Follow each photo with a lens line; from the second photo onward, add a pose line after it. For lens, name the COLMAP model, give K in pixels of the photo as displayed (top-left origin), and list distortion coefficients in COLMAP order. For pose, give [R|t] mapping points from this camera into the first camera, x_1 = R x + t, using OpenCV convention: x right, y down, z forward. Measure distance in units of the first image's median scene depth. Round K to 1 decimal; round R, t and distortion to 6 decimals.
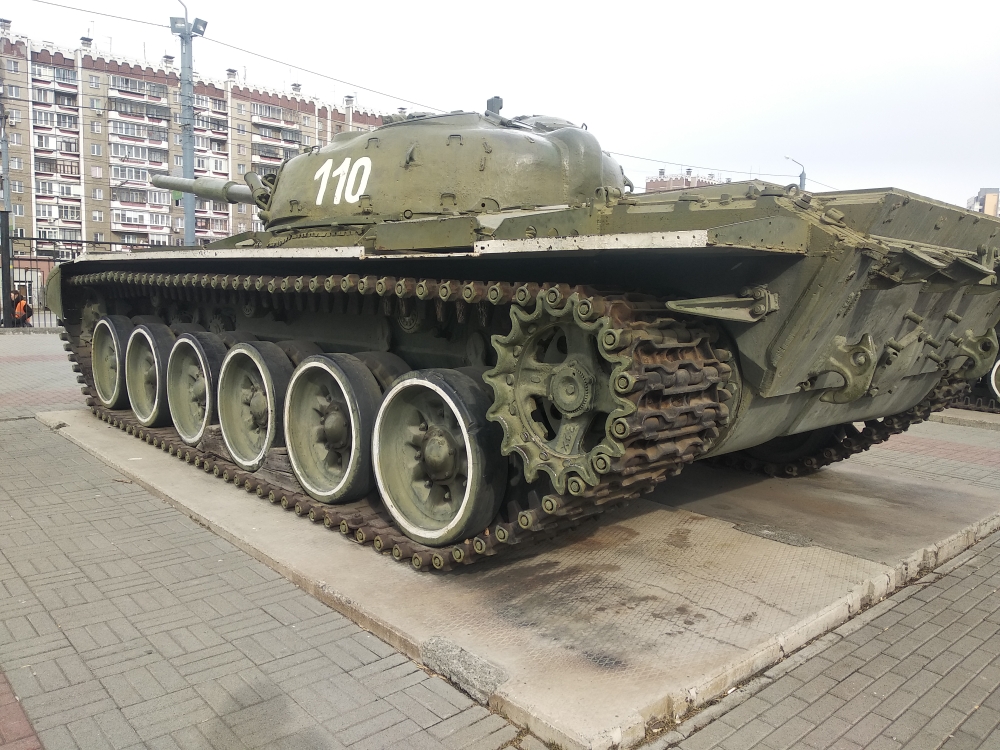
lens RADIAL K [[769.6, 0, 524.1], [0, 769.6, 373.0], [0, 0, 1]] dist [0.049915, -0.051902]
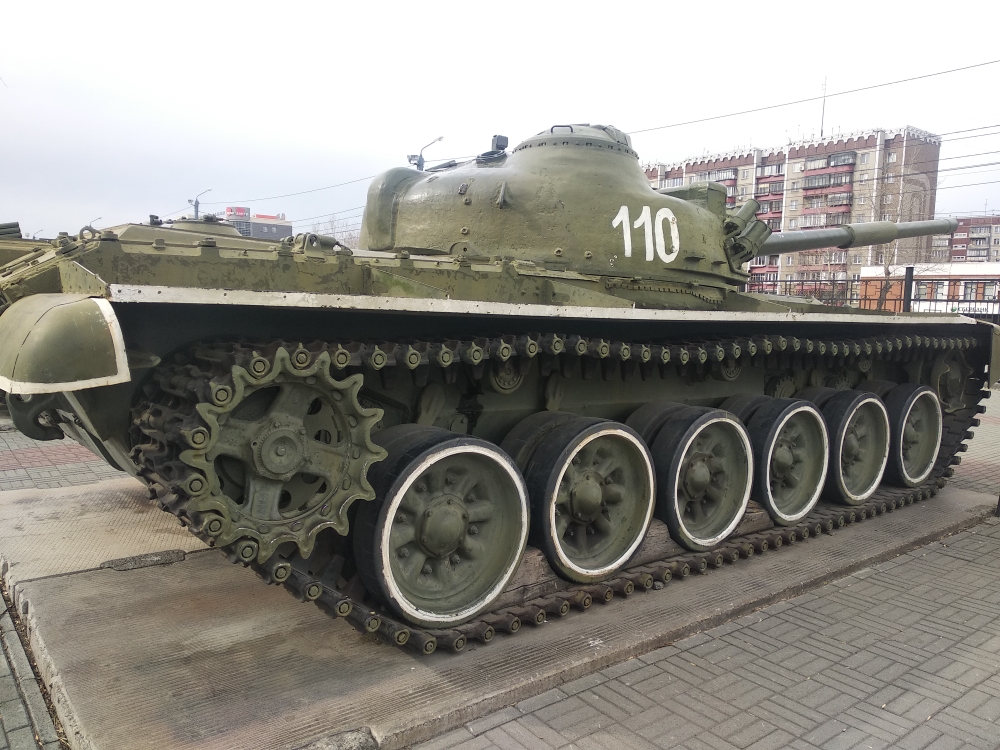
lens RADIAL K [[769.6, 0, 524.1], [0, 769.6, 373.0], [0, 0, 1]] dist [0.049915, -0.051902]
pose [[-0.058664, 0.052905, -0.996875, 1.384471], [-0.147050, 0.987243, 0.061047, -0.188496], [0.987388, 0.150172, -0.050136, 1.581238]]
